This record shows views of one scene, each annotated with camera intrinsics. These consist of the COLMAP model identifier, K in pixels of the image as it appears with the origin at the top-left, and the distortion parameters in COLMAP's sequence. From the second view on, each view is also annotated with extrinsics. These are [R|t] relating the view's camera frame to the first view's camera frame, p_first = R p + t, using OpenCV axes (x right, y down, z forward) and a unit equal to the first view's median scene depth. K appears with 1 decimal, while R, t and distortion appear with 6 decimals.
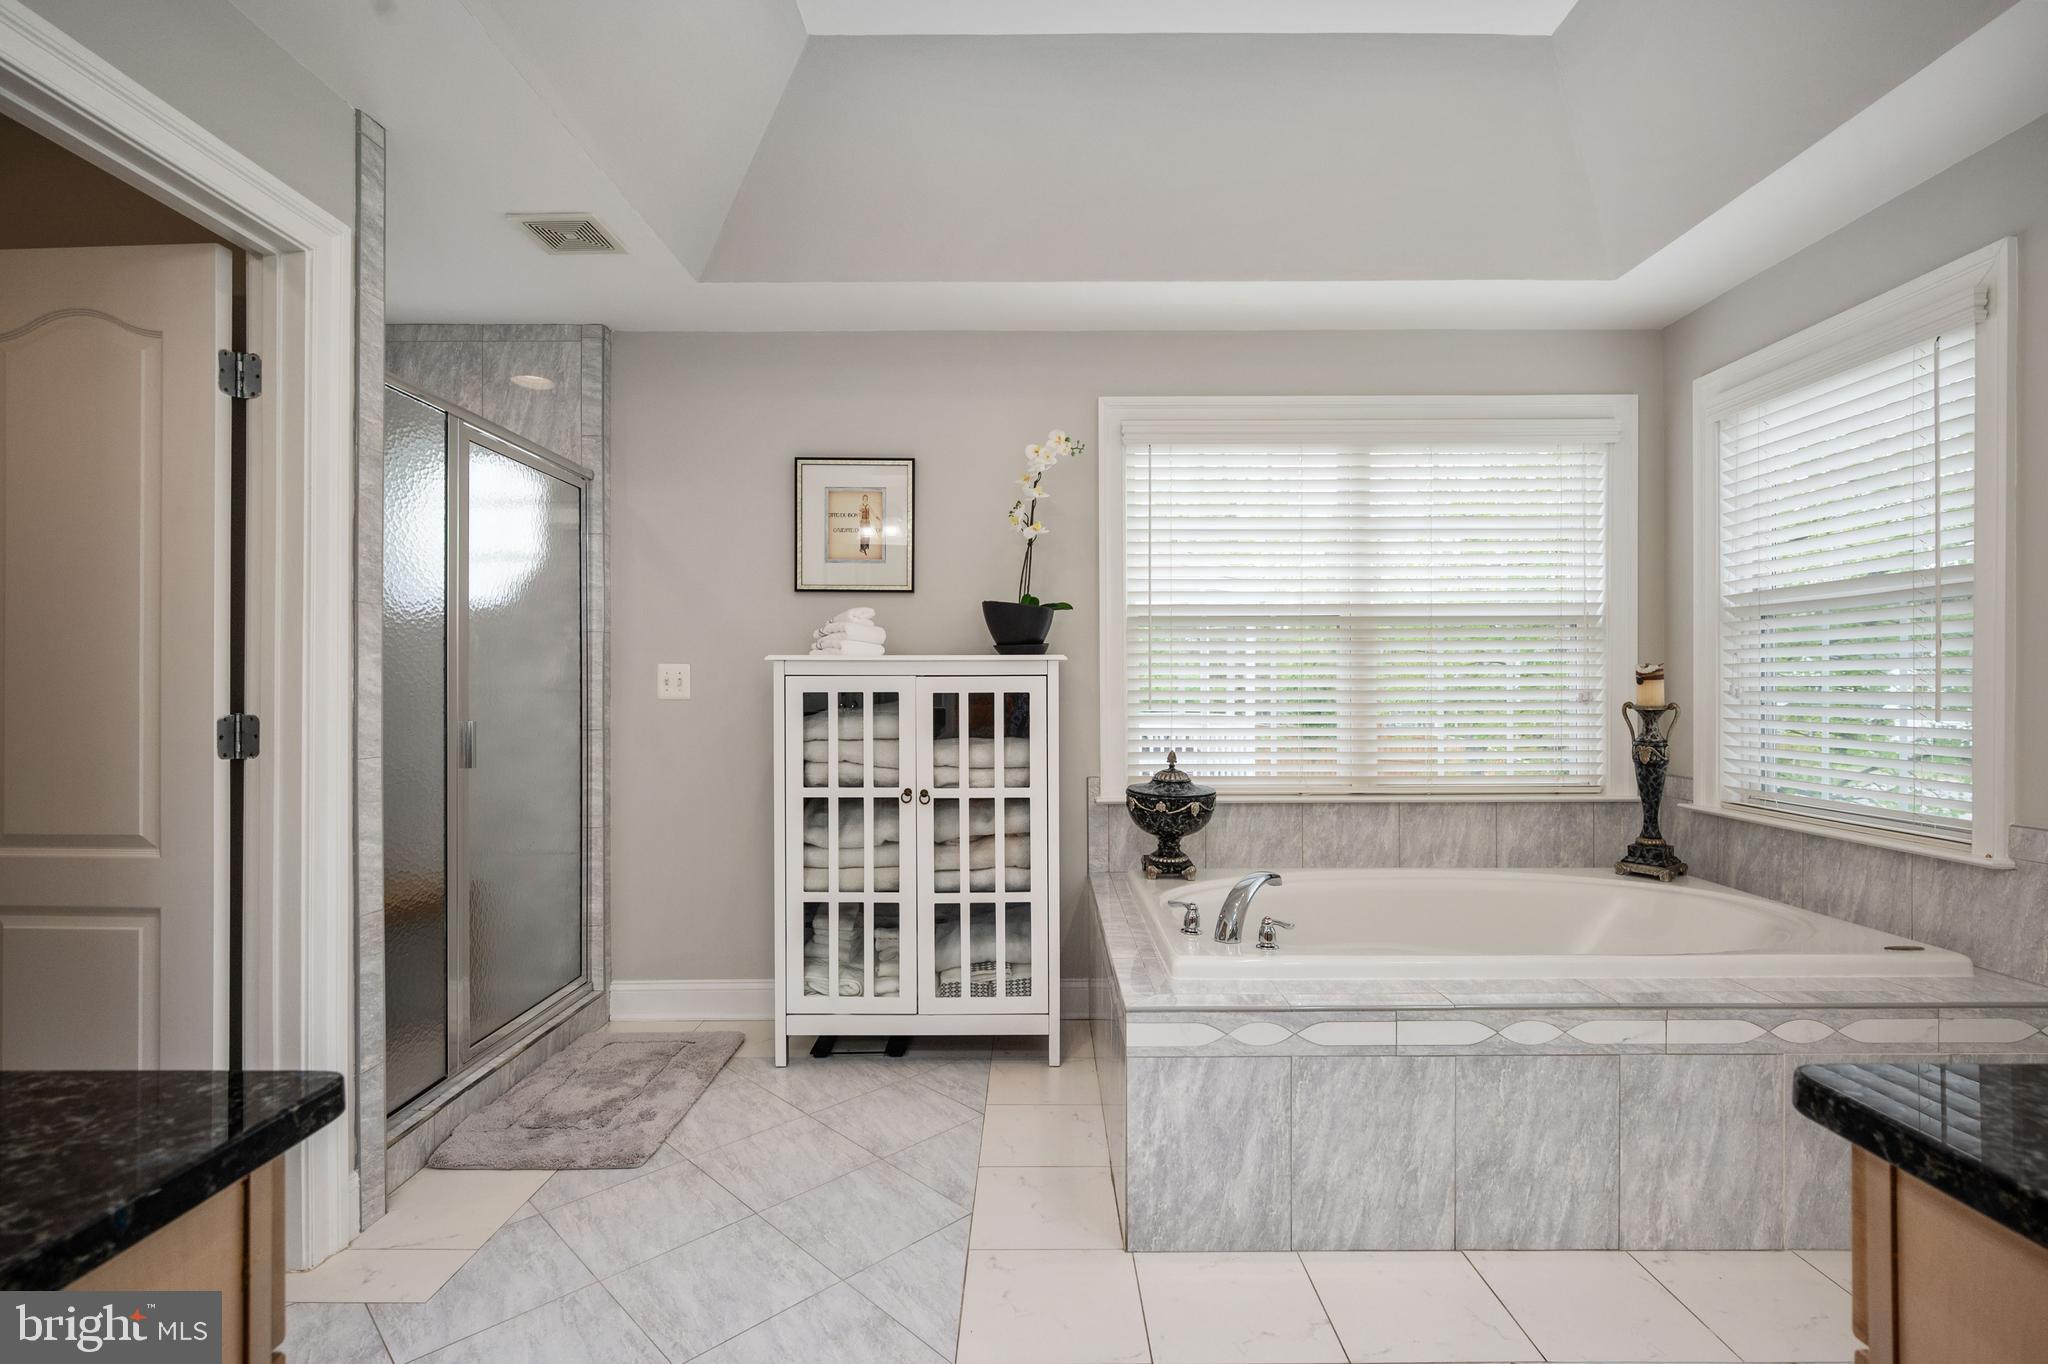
lens RADIAL K [[987.5, 0, 1024.0], [0, 987.5, 682.0], [0, 0, 1]] dist [-0.002622, -0.000533]
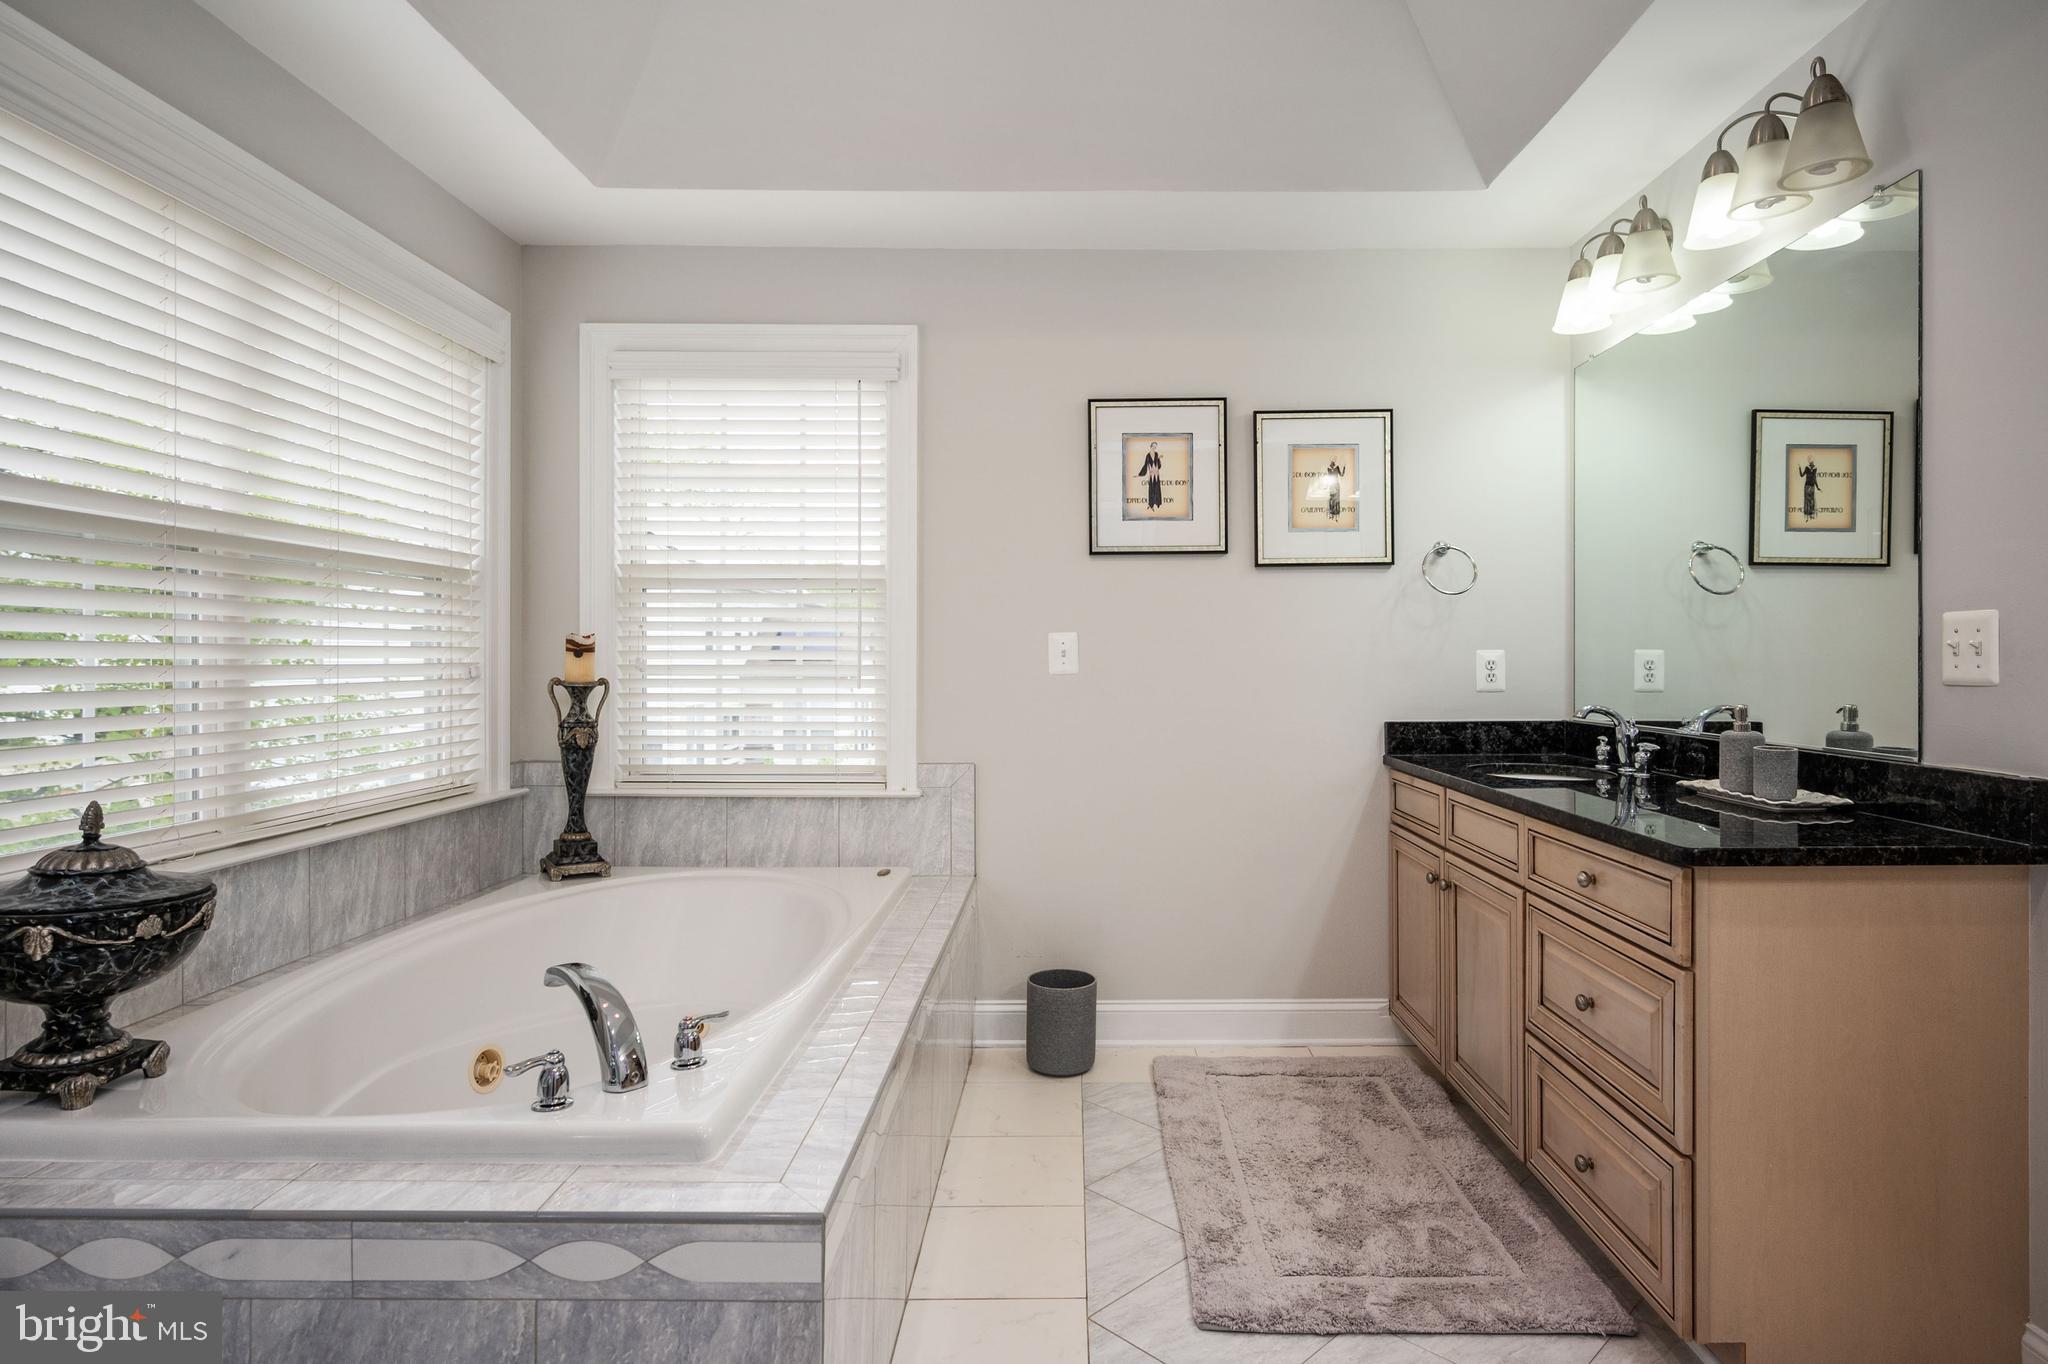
lens RADIAL K [[1178.1, 0, 1024.5], [0, 1178.1, 660.8], [0, 0, 1]] dist [0.001863, 0.000158]
pose [[-0.049245, 0.000143, 0.998787, -0.431041], [-0.007065, 0.999975, -0.000492, 0.003202], [-0.998762, -0.007080, -0.049243, 0.654592]]
